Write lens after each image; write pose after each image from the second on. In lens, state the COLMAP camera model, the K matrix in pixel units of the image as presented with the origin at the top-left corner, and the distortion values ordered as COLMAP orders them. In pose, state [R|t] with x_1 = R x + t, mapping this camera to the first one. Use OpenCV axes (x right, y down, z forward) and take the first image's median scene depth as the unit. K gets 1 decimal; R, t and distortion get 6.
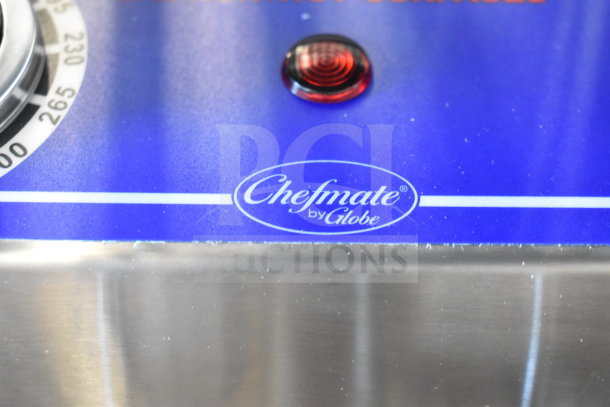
lens RADIAL K [[1046.6, 0, 305.0], [0, 1046.6, 203.5], [0, 0, 1]] dist [0.031862, 0.052352]
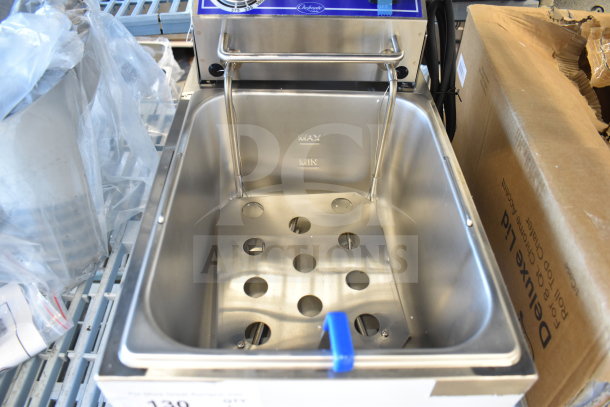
lens RADIAL K [[478.1, 0, 305.0], [0, 478.1, 203.5], [0, 0, 1]] dist [-0.099444, 0.018522]
pose [[0.999126, -0.013145, 0.039668, -0.133415], [-0.001589, 0.936604, 0.350385, 0.096988], [-0.041759, -0.350142, 0.935765, -1.980929]]
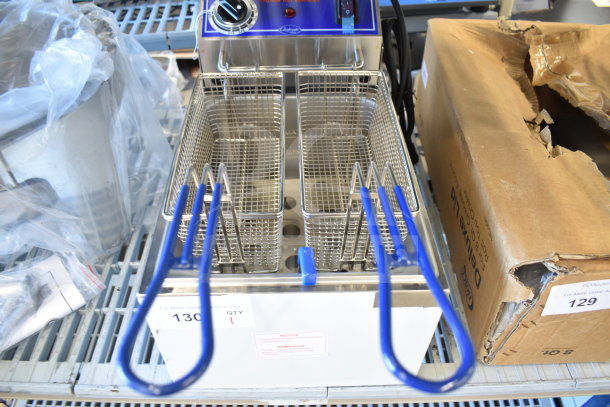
lens RADIAL K [[478.1, 0, 305.0], [0, 478.1, 203.5], [0, 0, 1]] dist [-0.099444, 0.018522]
pose [[0.998893, -0.033774, 0.032743, -0.029279], [0.020801, 0.941445, 0.336523, 0.031384], [-0.042191, -0.335469, 0.941106, -2.761951]]
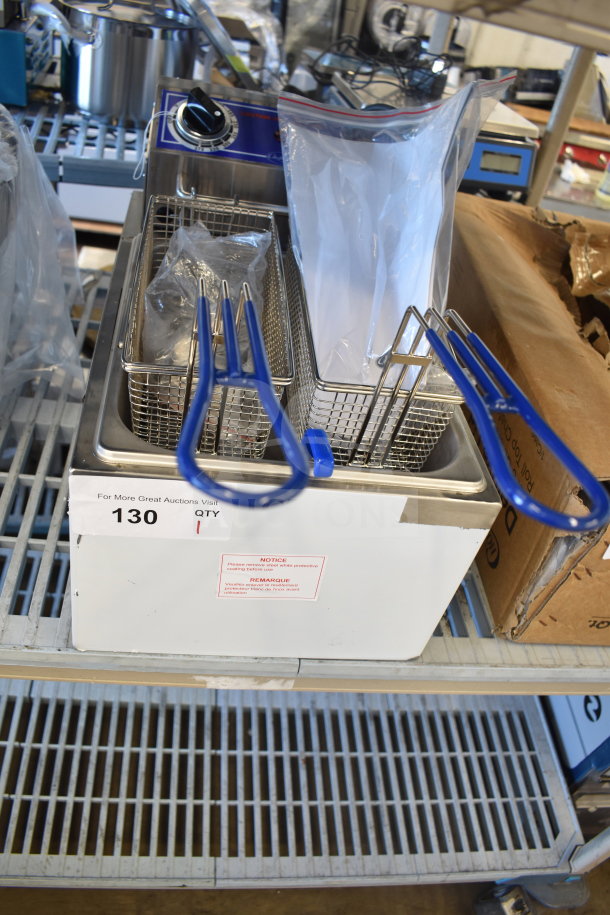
lens RADIAL K [[717.2, 0, 308.6], [0, 717.2, 456.0], [0, 0, 1]] dist [-0.099444, 0.018522]
pose [[0.973658, 0.064493, 0.218703, -0.558553], [-0.125463, 0.952441, 0.277695, 0.439128], [-0.190393, -0.297819, 0.935443, -3.026269]]
